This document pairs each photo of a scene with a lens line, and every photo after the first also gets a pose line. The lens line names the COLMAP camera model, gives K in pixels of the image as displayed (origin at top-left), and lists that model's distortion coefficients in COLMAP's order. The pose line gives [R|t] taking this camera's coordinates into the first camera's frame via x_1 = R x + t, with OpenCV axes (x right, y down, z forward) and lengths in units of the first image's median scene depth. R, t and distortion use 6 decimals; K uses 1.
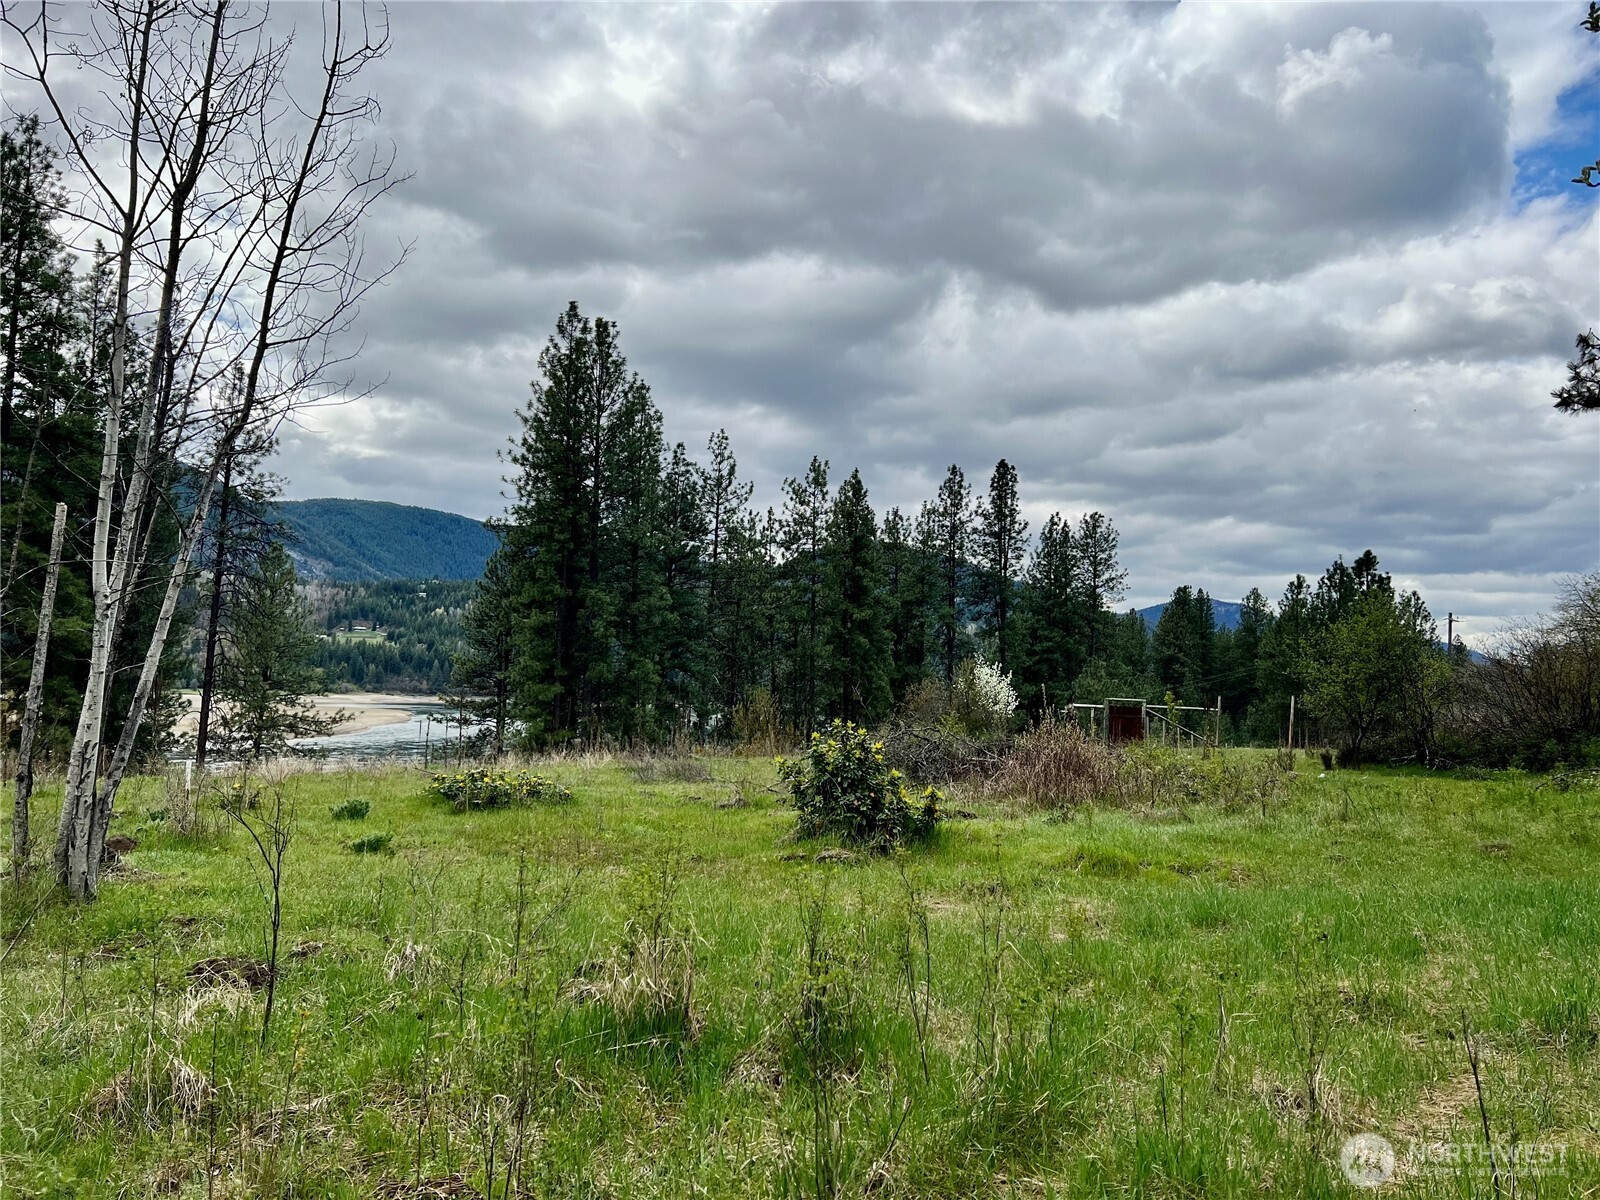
lens RADIAL K [[1189.9, 0, 839.7], [0, 1189.9, 560.9], [0, 0, 1]] dist [0.001931, 0.109188]
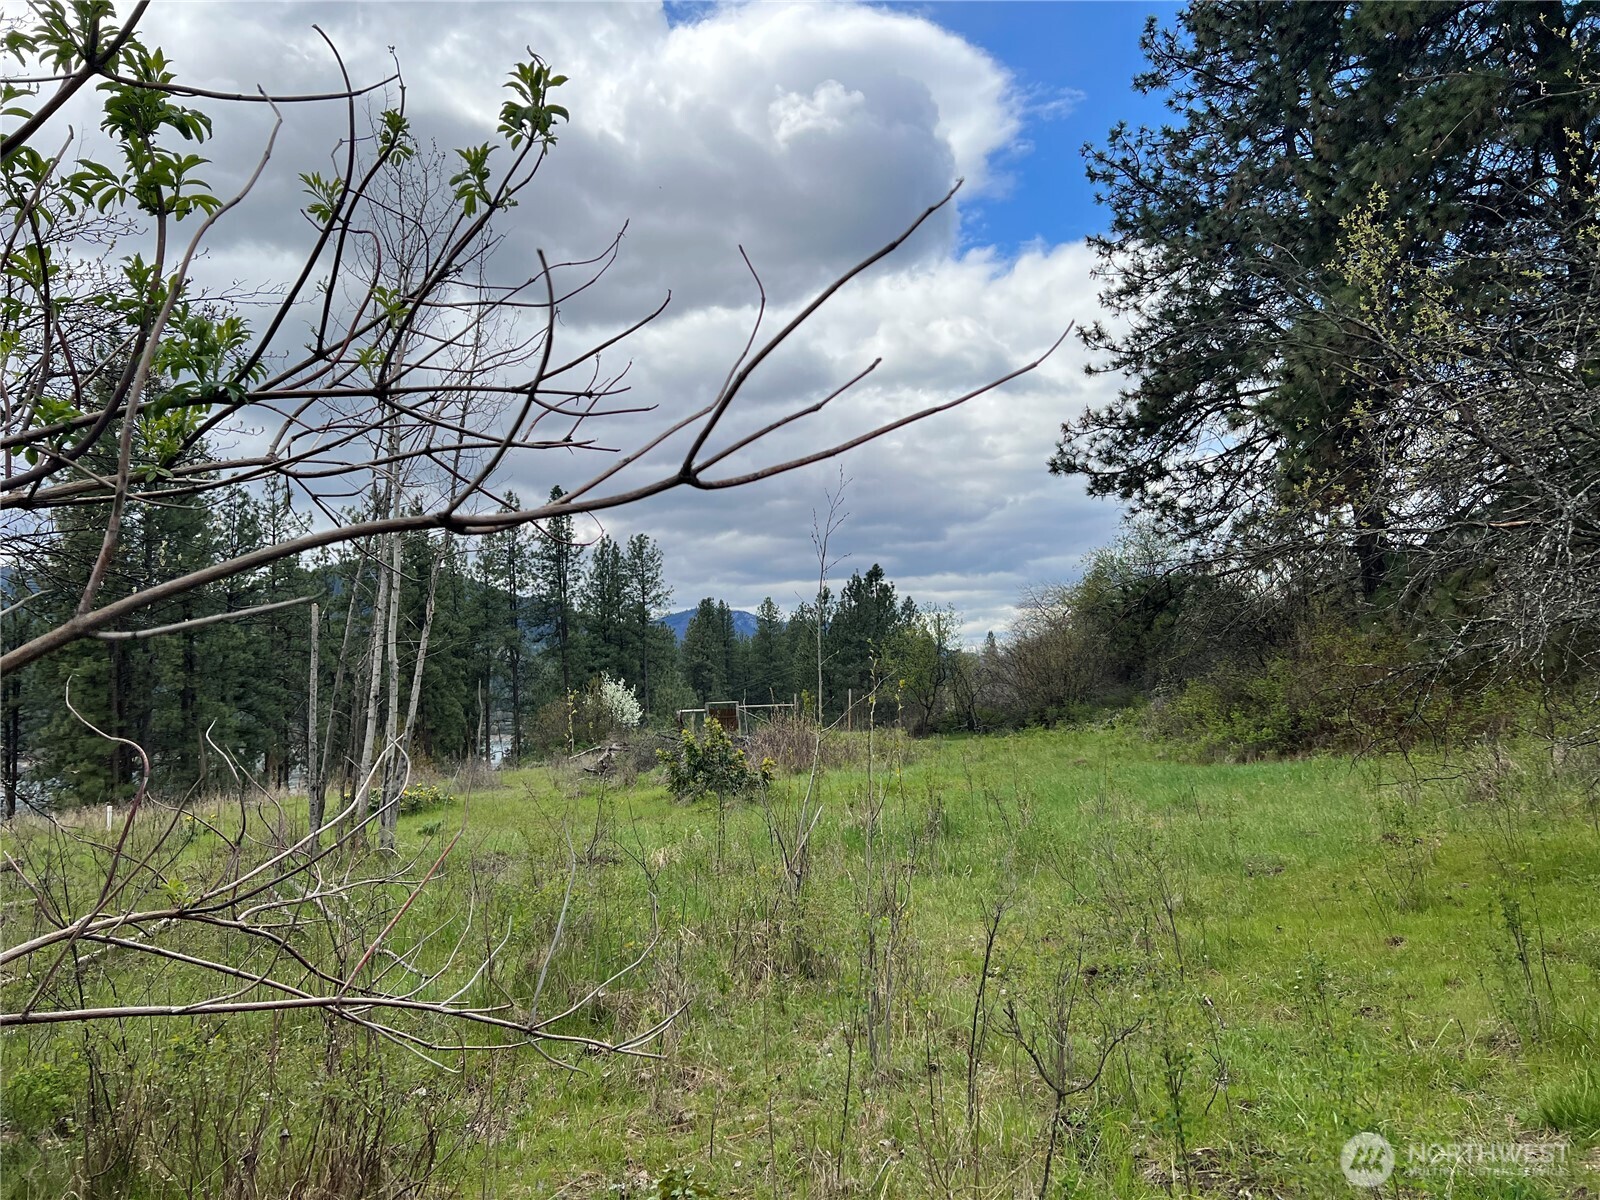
lens RADIAL K [[1241.5, 0, 800.0], [0, 1241.5, 600.0], [0, 0, 1]] dist [0.297552, -0.472971]
pose [[0.922838, -0.039952, 0.383112, -0.087416], [0.031093, 0.999087, 0.029292, -0.010308], [-0.383933, -0.015120, 0.923237, -0.089342]]
